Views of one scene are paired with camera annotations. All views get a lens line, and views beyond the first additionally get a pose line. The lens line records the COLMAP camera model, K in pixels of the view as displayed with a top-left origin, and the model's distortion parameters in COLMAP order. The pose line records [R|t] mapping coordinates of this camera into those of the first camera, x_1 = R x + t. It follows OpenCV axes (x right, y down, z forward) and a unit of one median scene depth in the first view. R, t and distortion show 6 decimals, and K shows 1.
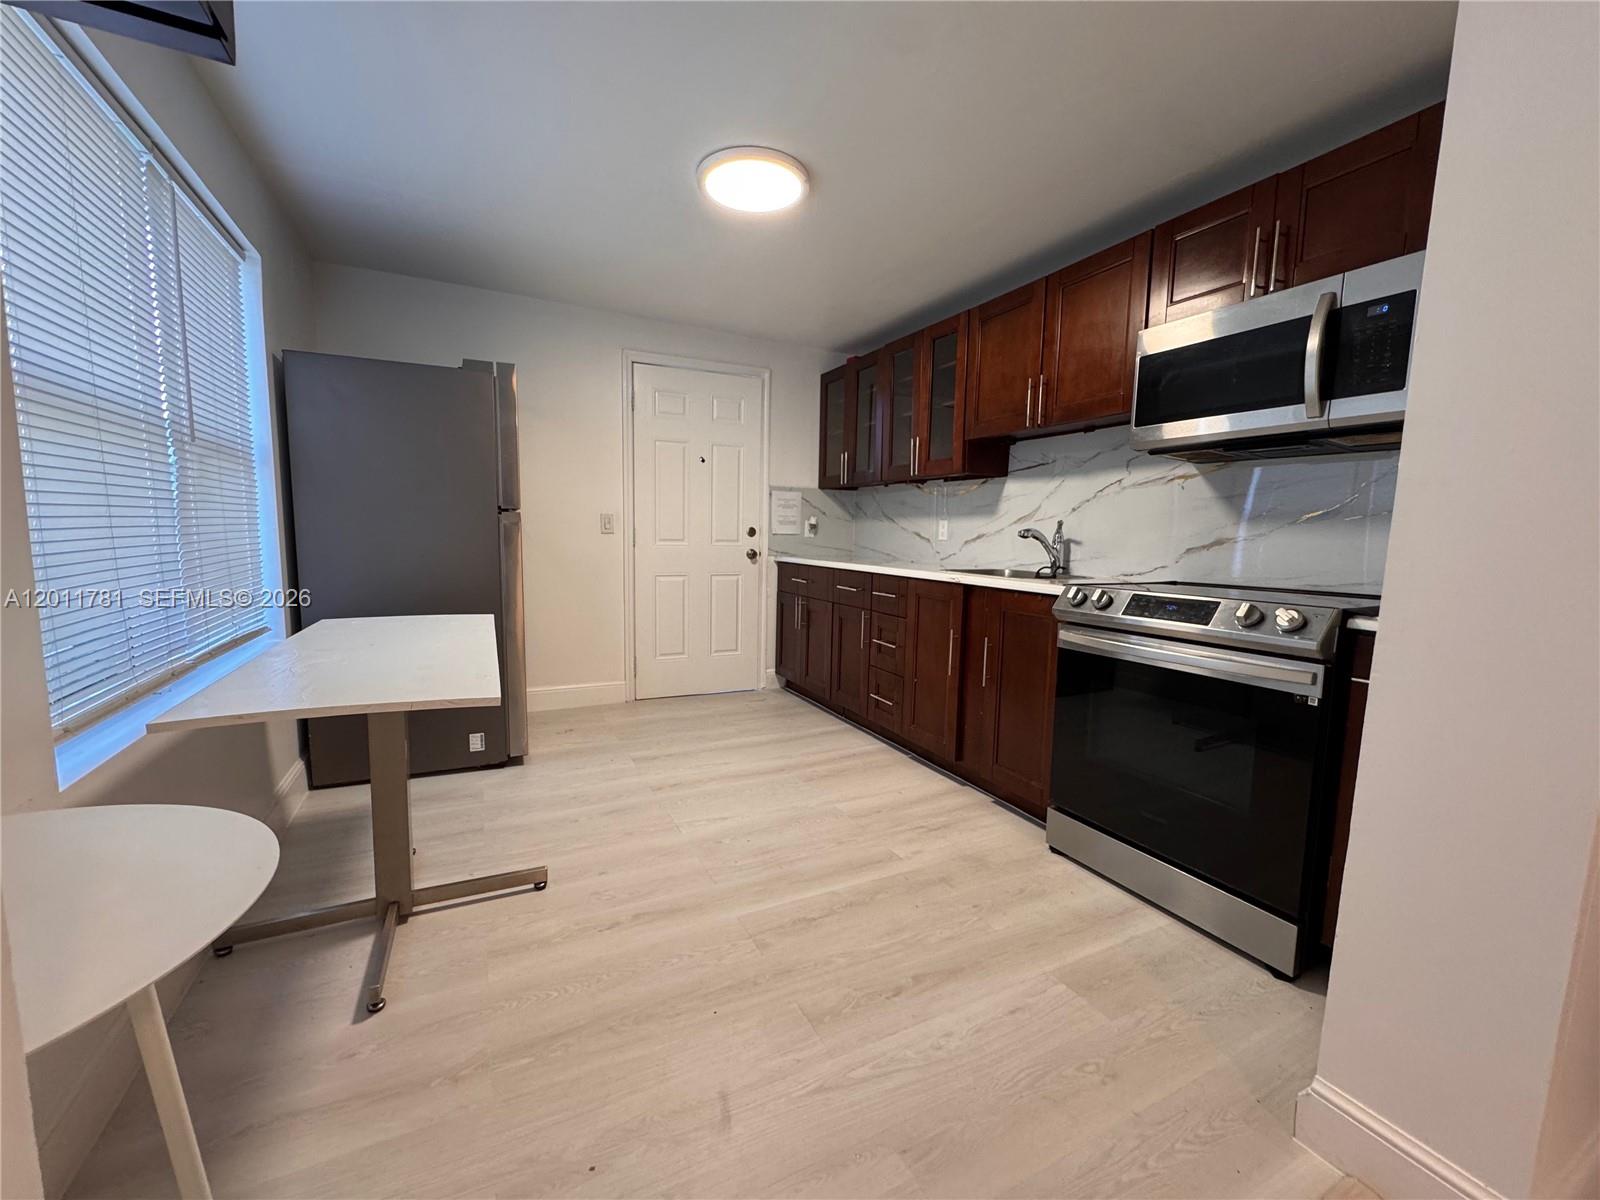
lens RADIAL K [[640.2, 0, 798.1], [0, 640.2, 599.9], [0, 0, 1]] dist [-0.004960, 0.000368]
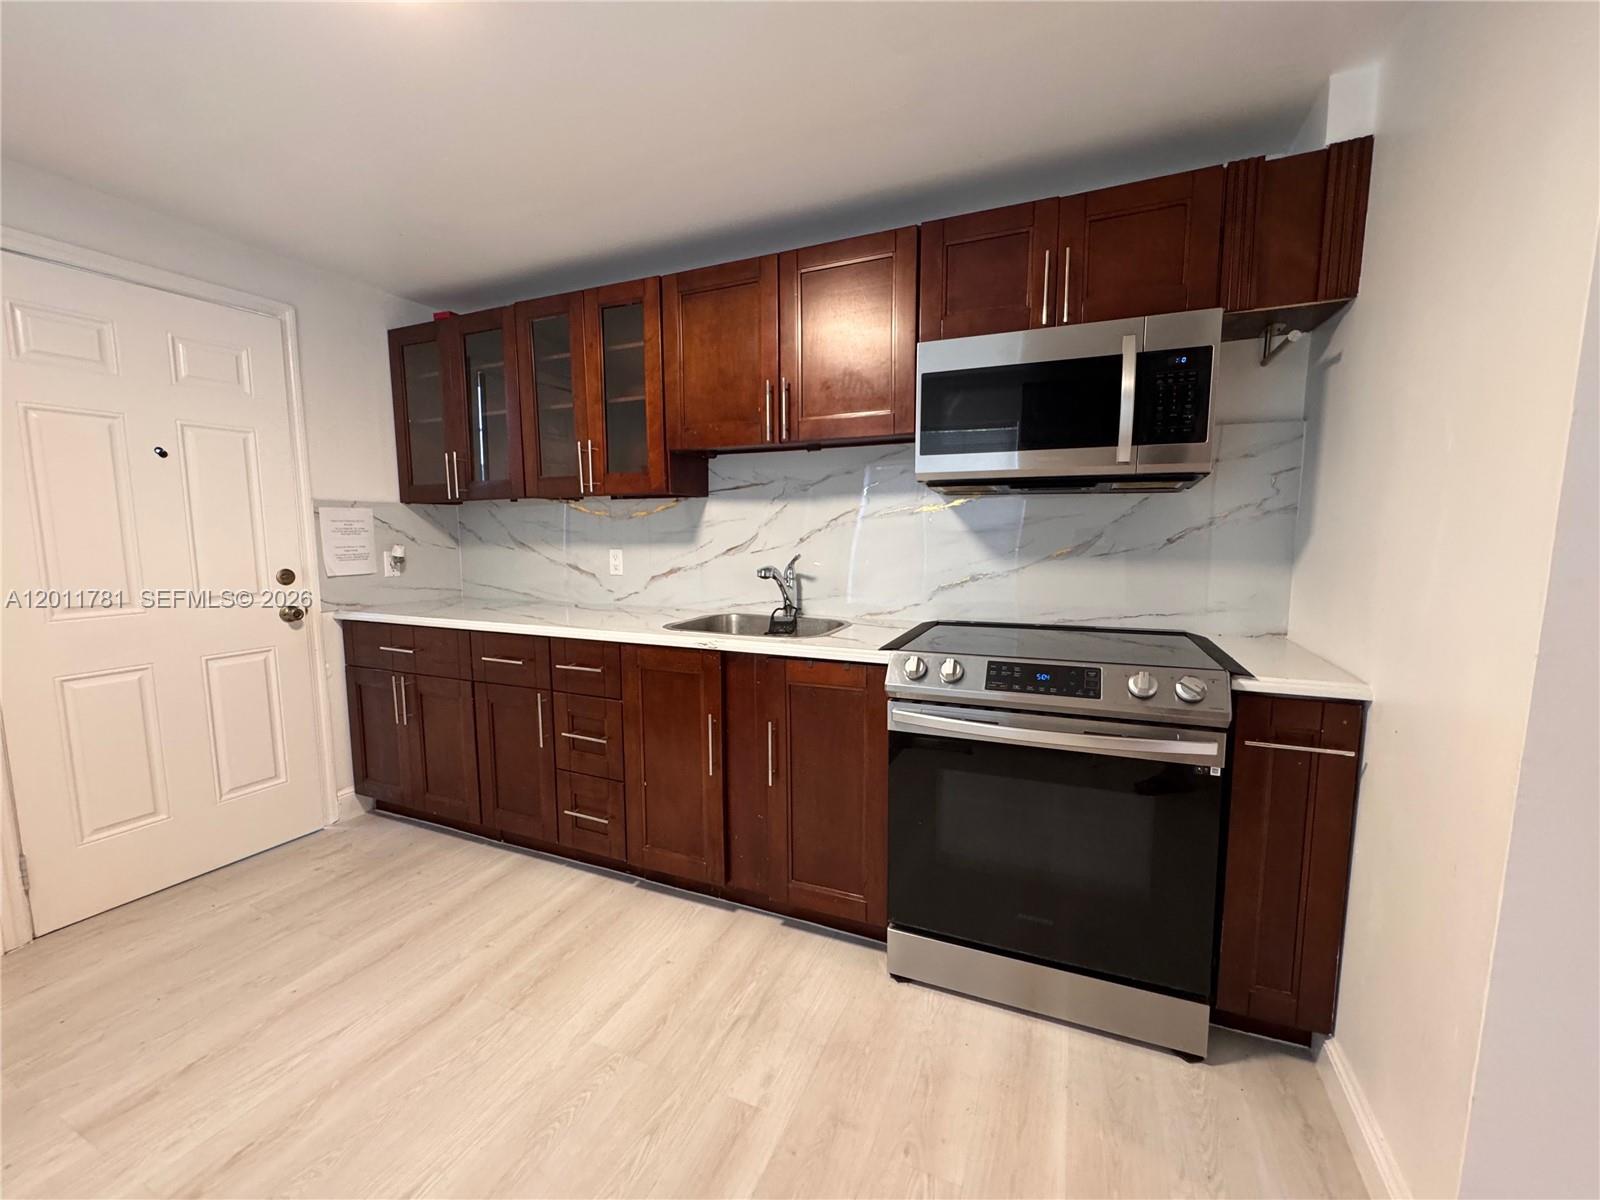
lens RADIAL K [[640.2, 0, 798.1], [0, 640.2, 599.9], [0, 0, 1]] dist [-0.004960, 0.000368]
pose [[0.767279, -0.093099, 0.634520, -0.114873], [0.087847, 0.995338, 0.039813, -0.088277], [-0.635269, 0.025193, 0.771880, 0.314979]]
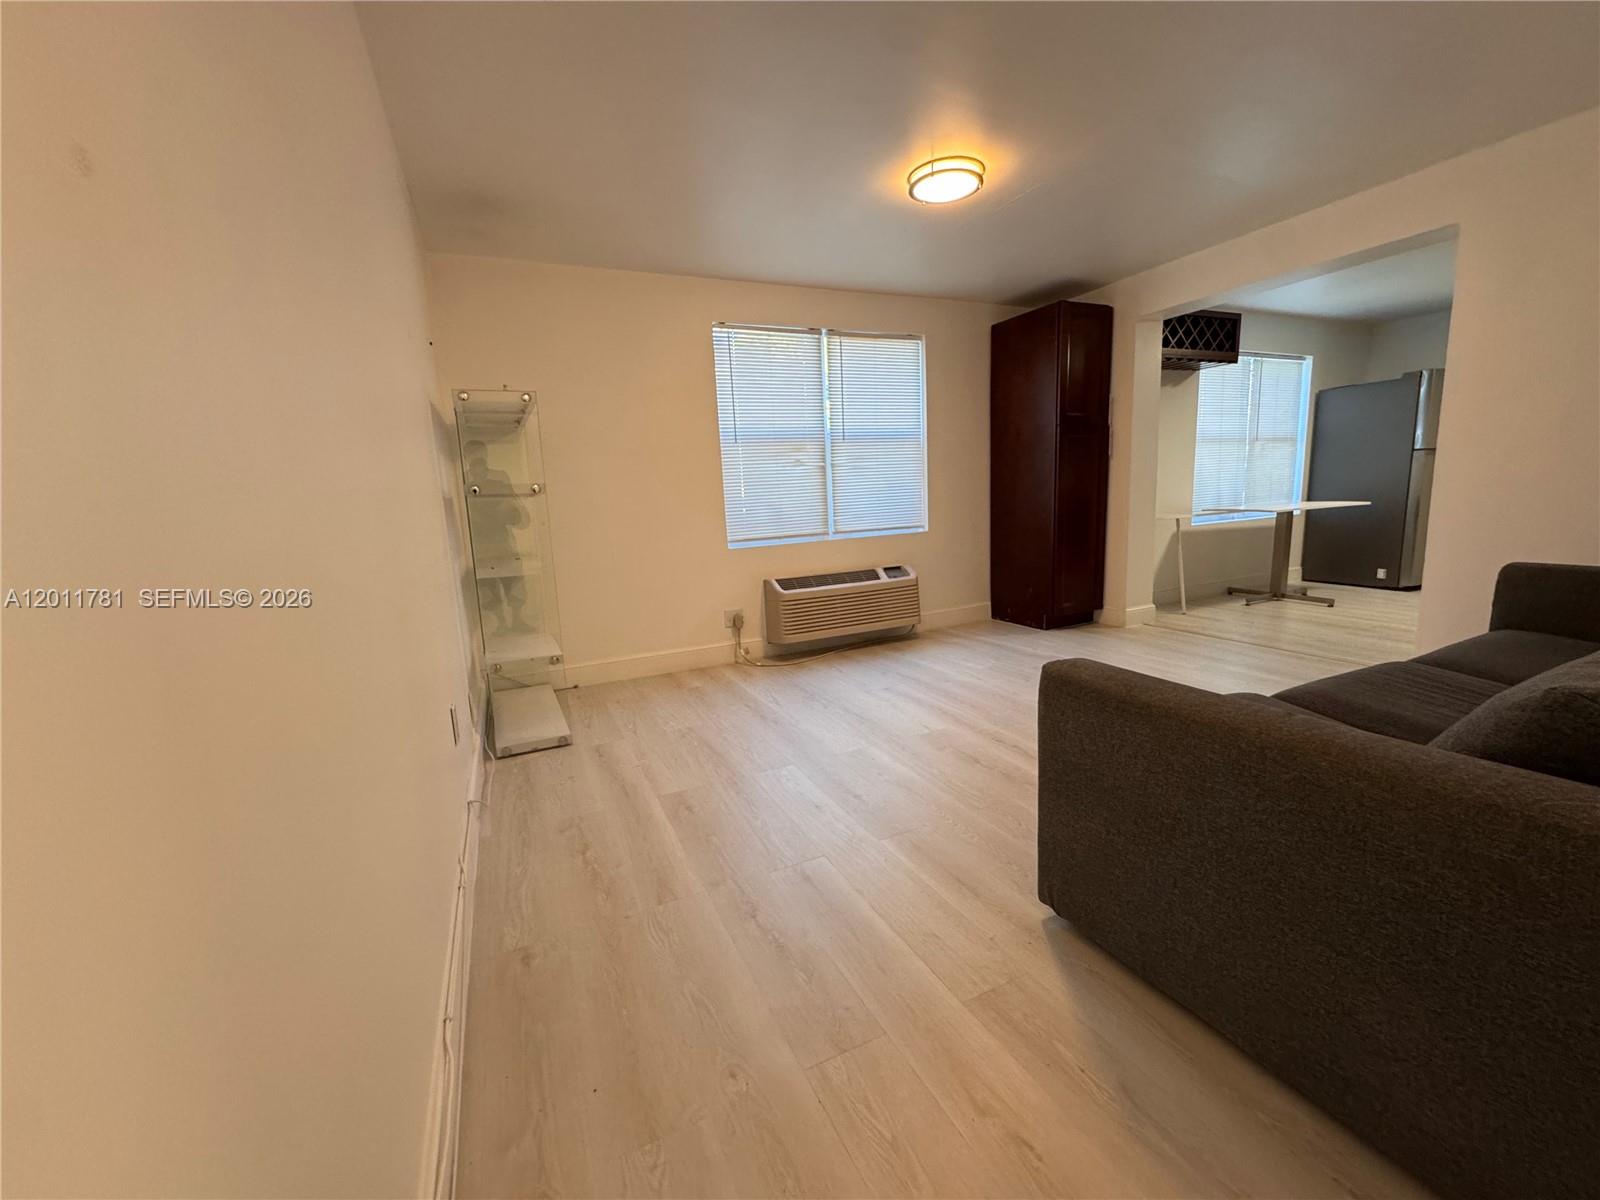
lens RADIAL K [[640.2, 0, 798.1], [0, 640.2, 599.9], [0, 0, 1]] dist [-0.004960, 0.000368]
pose [[-0.036346, 0.147202, -0.988438, 1.299269], [-0.066243, 0.986562, 0.149358, 0.114464], [0.997141, 0.070906, -0.026106, -0.616582]]
